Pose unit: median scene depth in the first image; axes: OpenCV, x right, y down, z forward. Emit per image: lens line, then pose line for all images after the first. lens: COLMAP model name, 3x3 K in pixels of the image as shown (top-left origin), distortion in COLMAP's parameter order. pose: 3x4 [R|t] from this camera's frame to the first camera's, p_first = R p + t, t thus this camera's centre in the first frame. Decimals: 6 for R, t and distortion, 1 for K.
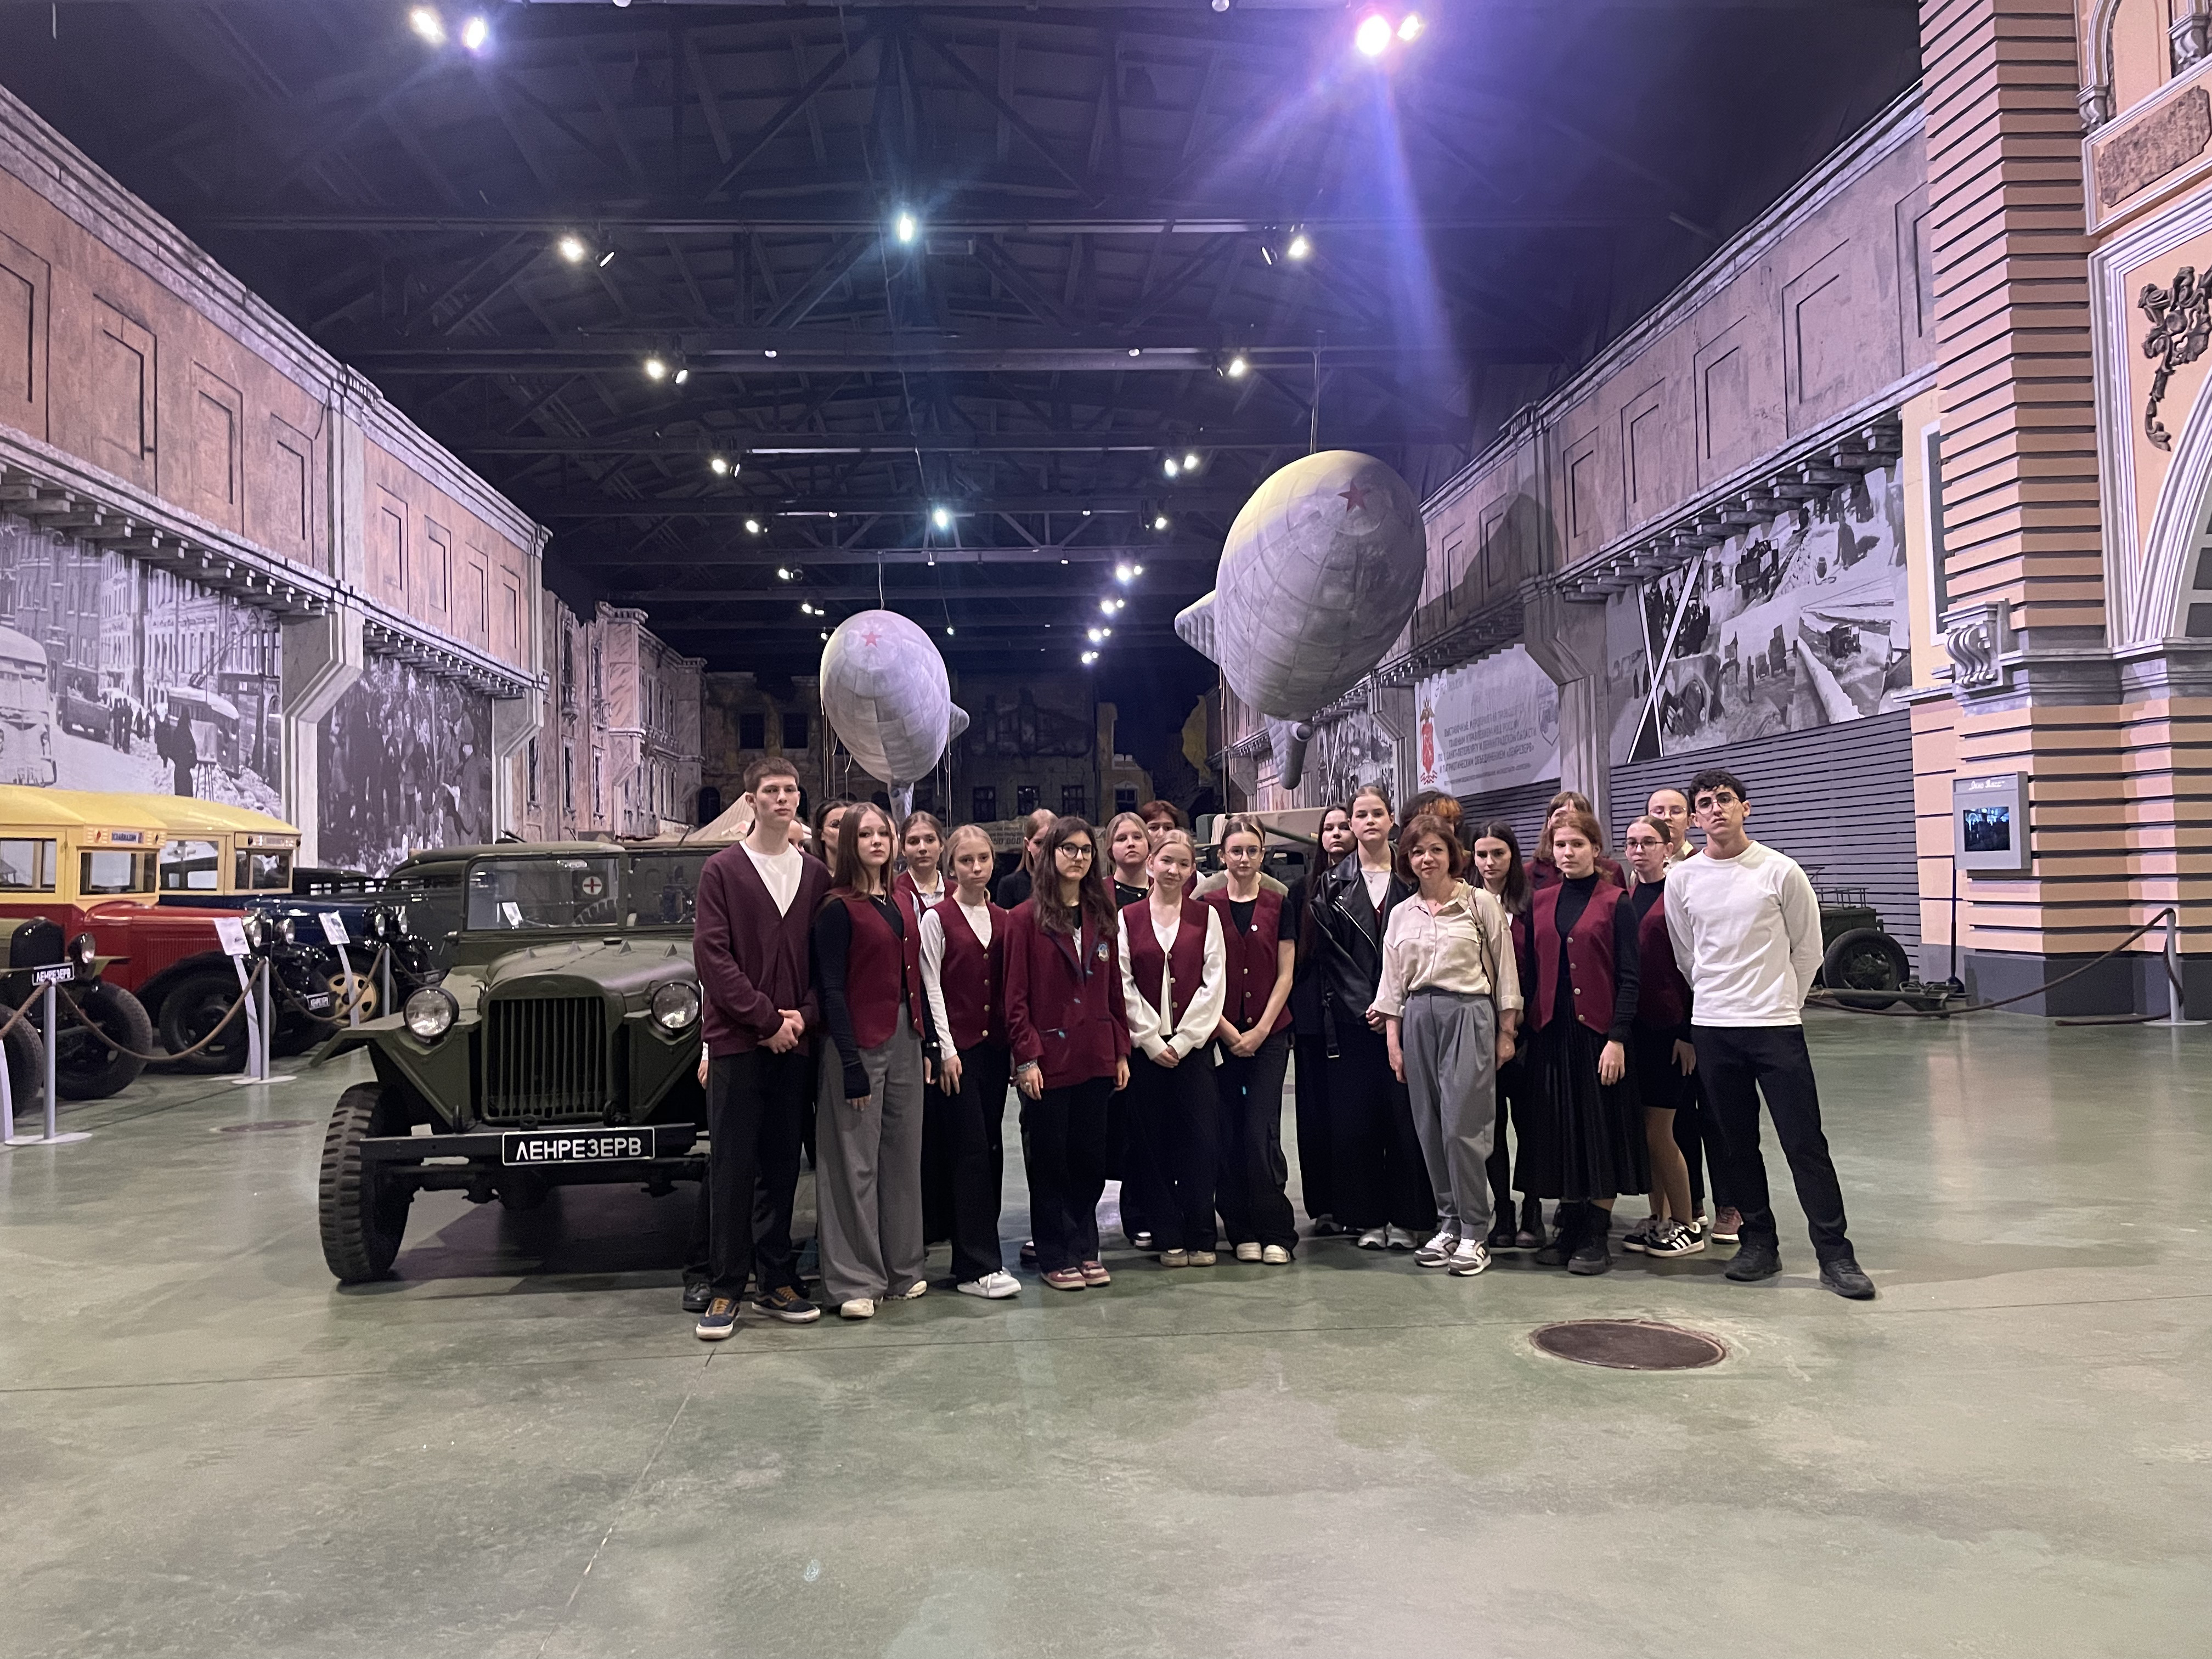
lens RADIAL K [[1685.8, 0, 1106.0], [0, 1685.8, 829.5], [0, 0, 1]] dist [0.028938, -0.087206]
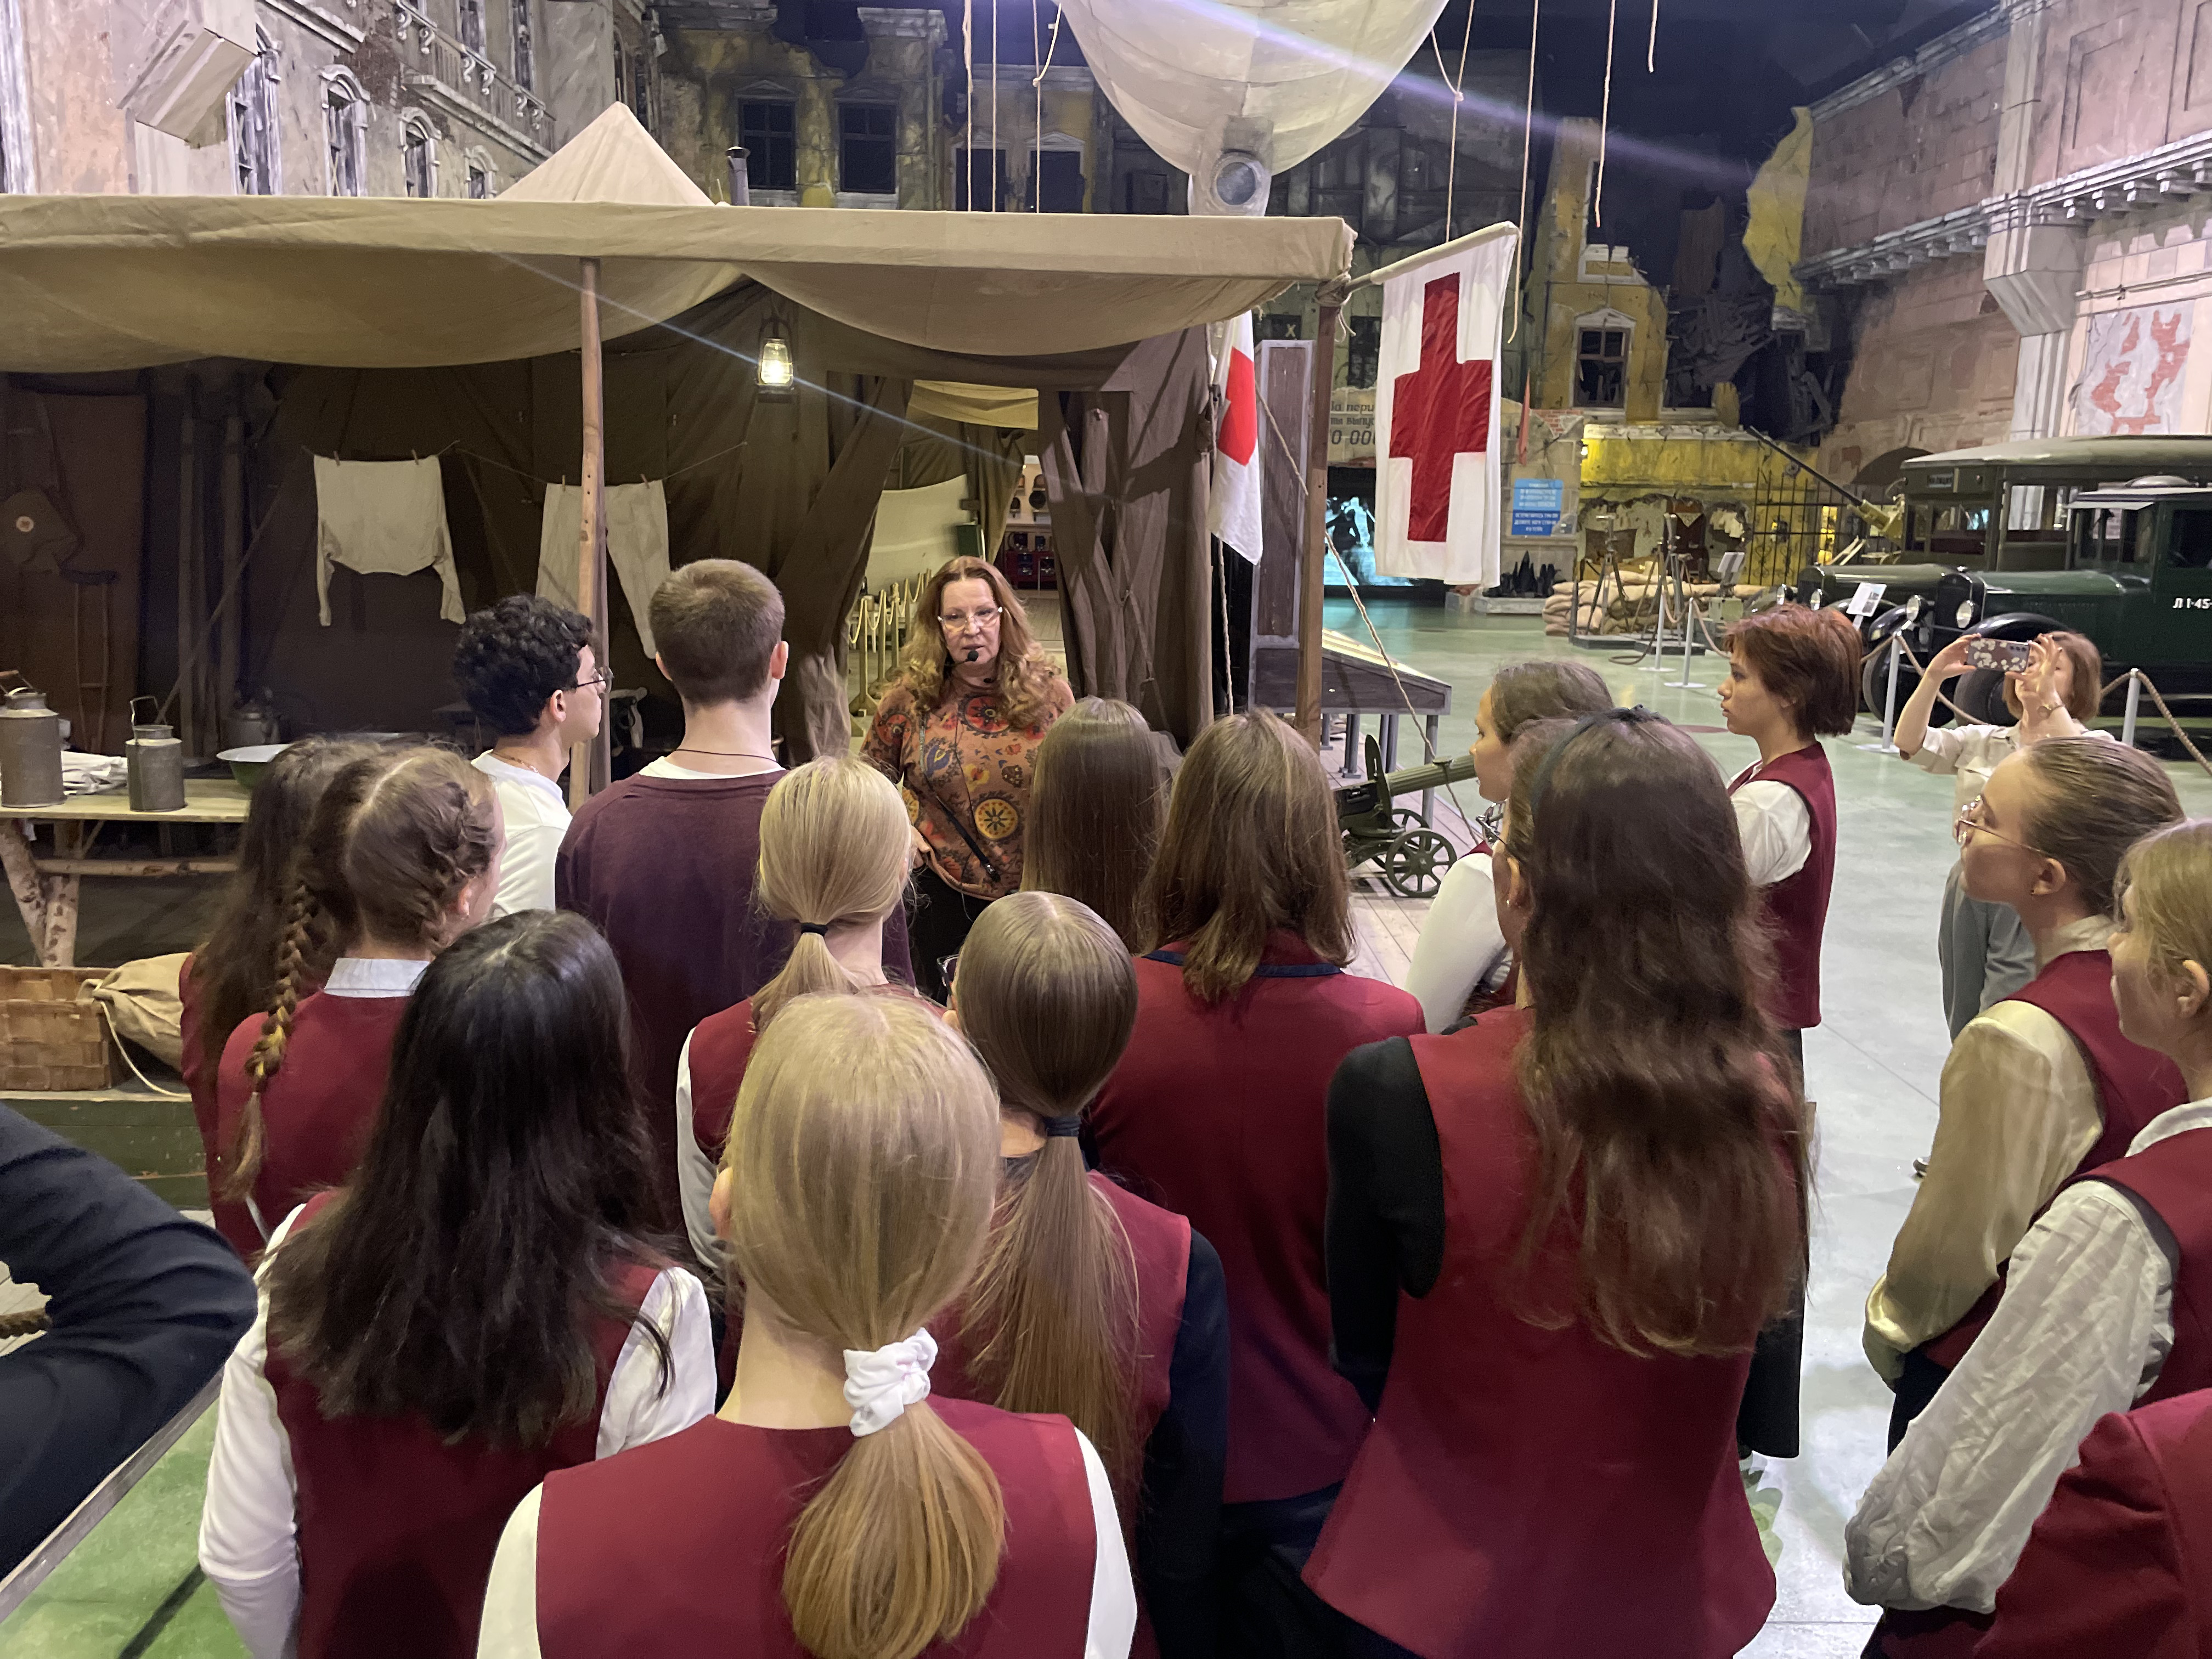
lens RADIAL K [[1685.8, 0, 1106.0], [0, 1685.8, 829.5], [0, 0, 1]] dist [0.028938, -0.087206]
pose [[0.997911, 0.045197, -0.046167, -0.164380], [-0.033968, 0.974871, 0.220166, 0.019809], [0.054957, -0.218138, 0.974369, 0.952653]]
